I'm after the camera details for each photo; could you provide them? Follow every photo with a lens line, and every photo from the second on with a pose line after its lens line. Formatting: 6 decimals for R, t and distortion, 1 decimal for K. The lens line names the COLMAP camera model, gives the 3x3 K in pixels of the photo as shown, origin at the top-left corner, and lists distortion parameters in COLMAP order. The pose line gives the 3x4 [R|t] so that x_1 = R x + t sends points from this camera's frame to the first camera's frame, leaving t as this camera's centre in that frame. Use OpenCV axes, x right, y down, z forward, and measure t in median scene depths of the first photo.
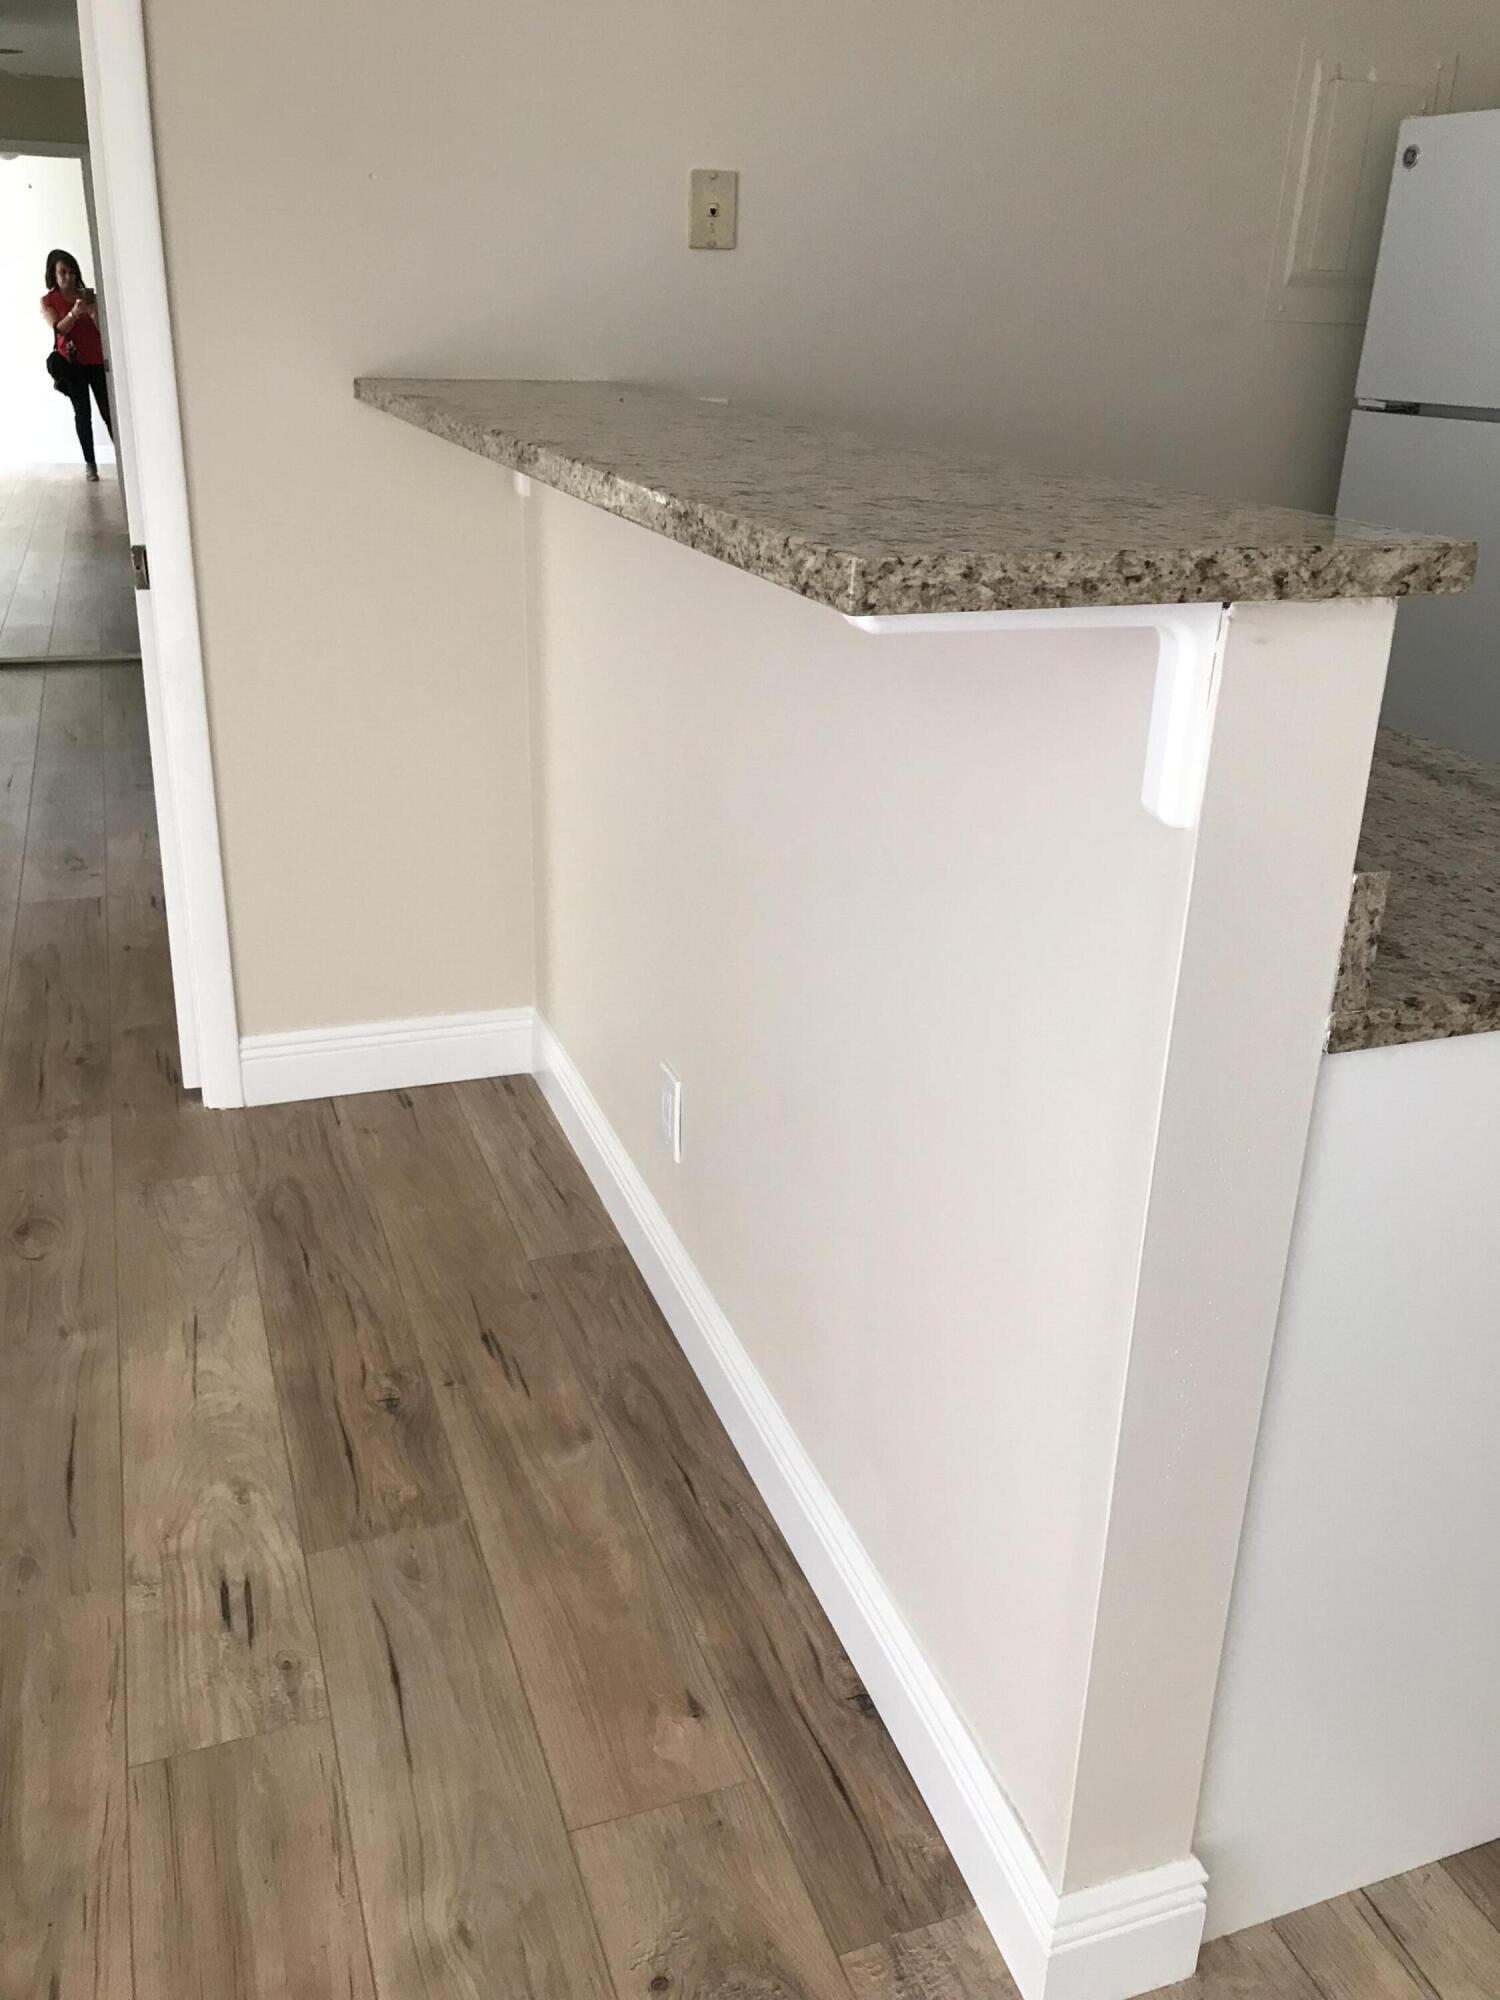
lens RADIAL K [[1628.7, 0, 760.1], [0, 1628.7, 1001.2], [0, 0, 1]] dist [0.030639, -0.017741]
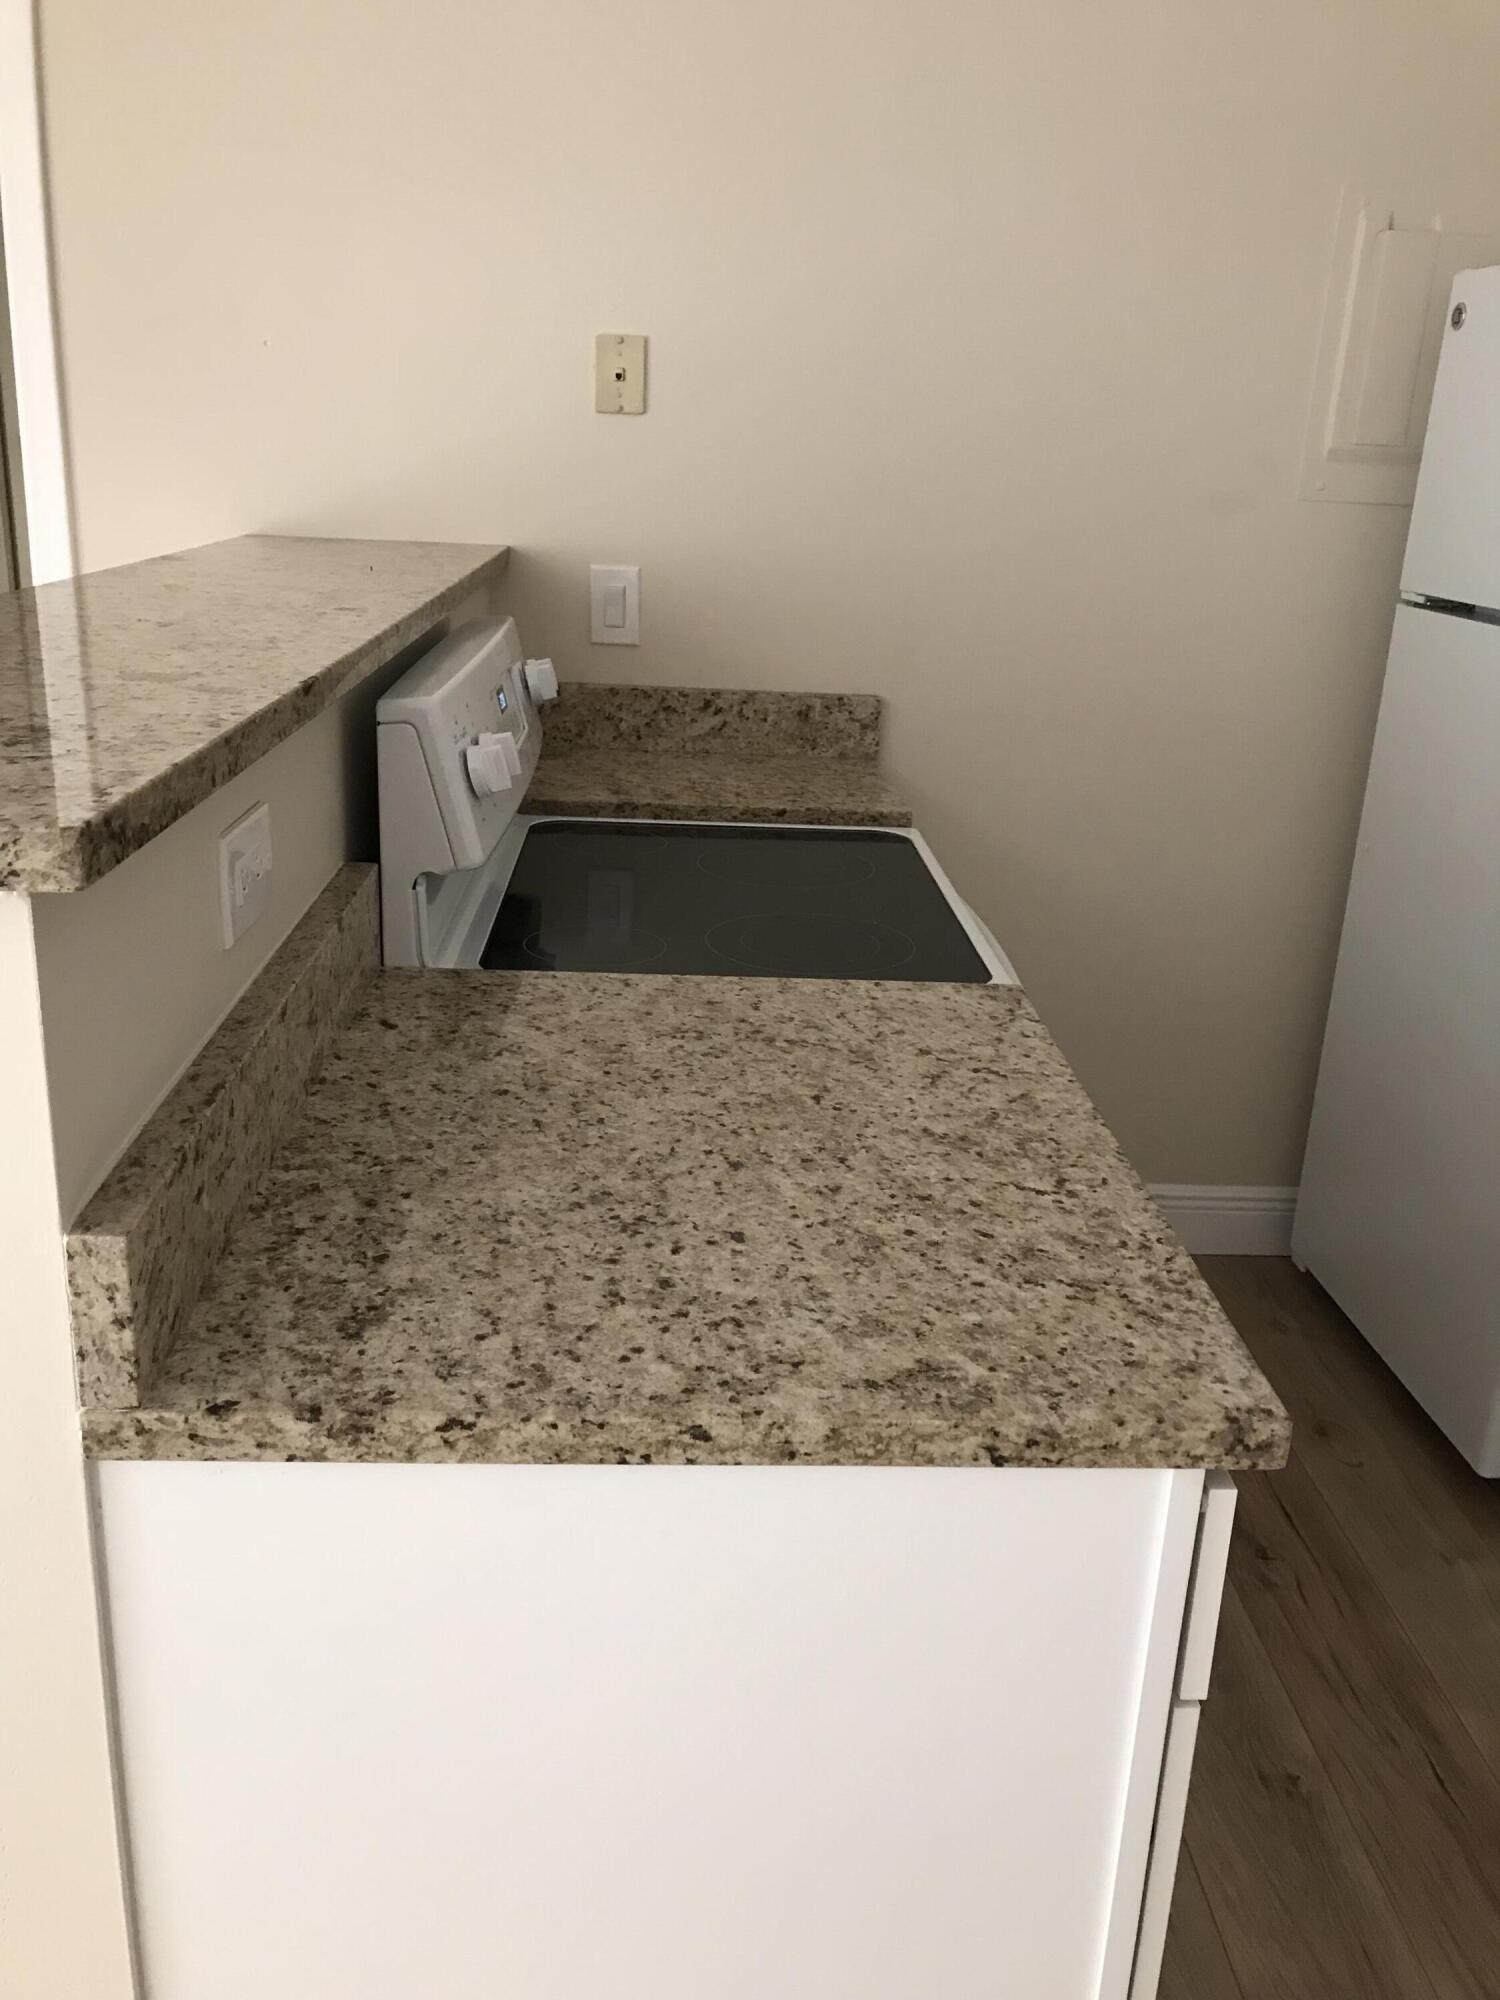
lens RADIAL K [[1628.7, 0, 753.1], [0, 1628.7, 999.4], [0, 0, 1]] dist [0.030639, -0.017741]
pose [[0.954041, 0.109460, -0.278970, 0.812089], [-0.131472, 0.989417, -0.061397, -0.169486], [0.269297, 0.095252, 0.958335, 0.324116]]
